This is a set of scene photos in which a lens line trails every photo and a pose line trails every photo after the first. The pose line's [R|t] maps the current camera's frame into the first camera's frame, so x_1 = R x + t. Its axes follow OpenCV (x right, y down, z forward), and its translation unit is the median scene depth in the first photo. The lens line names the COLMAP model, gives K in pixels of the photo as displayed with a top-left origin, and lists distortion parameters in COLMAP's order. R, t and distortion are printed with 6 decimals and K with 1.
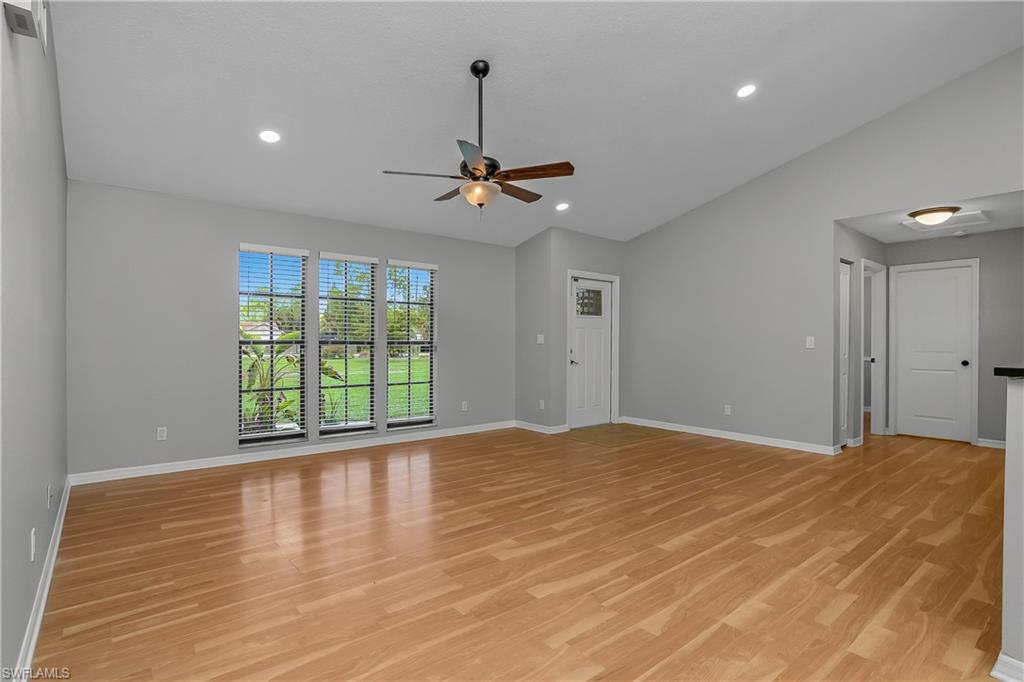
lens RADIAL K [[504.8, 0, 507.5], [0, 504.8, 344.9], [0, 0, 1]] dist [-0.031528, 0.013958]
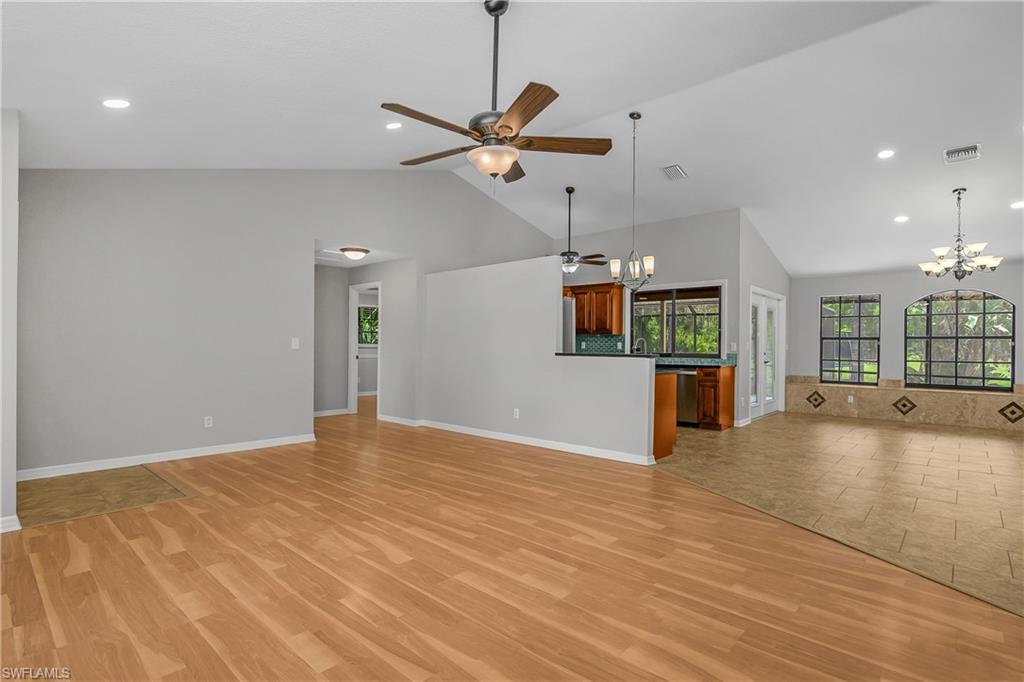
lens RADIAL K [[504.8, 0, 507.5], [0, 504.8, 344.9], [0, 0, 1]] dist [-0.031528, 0.013958]
pose [[-0.143564, -0.004908, 0.989629, -0.764545], [-0.000260, 0.999988, 0.004922, -0.008837], [-0.989641, 0.000449, -0.143564, 0.987411]]
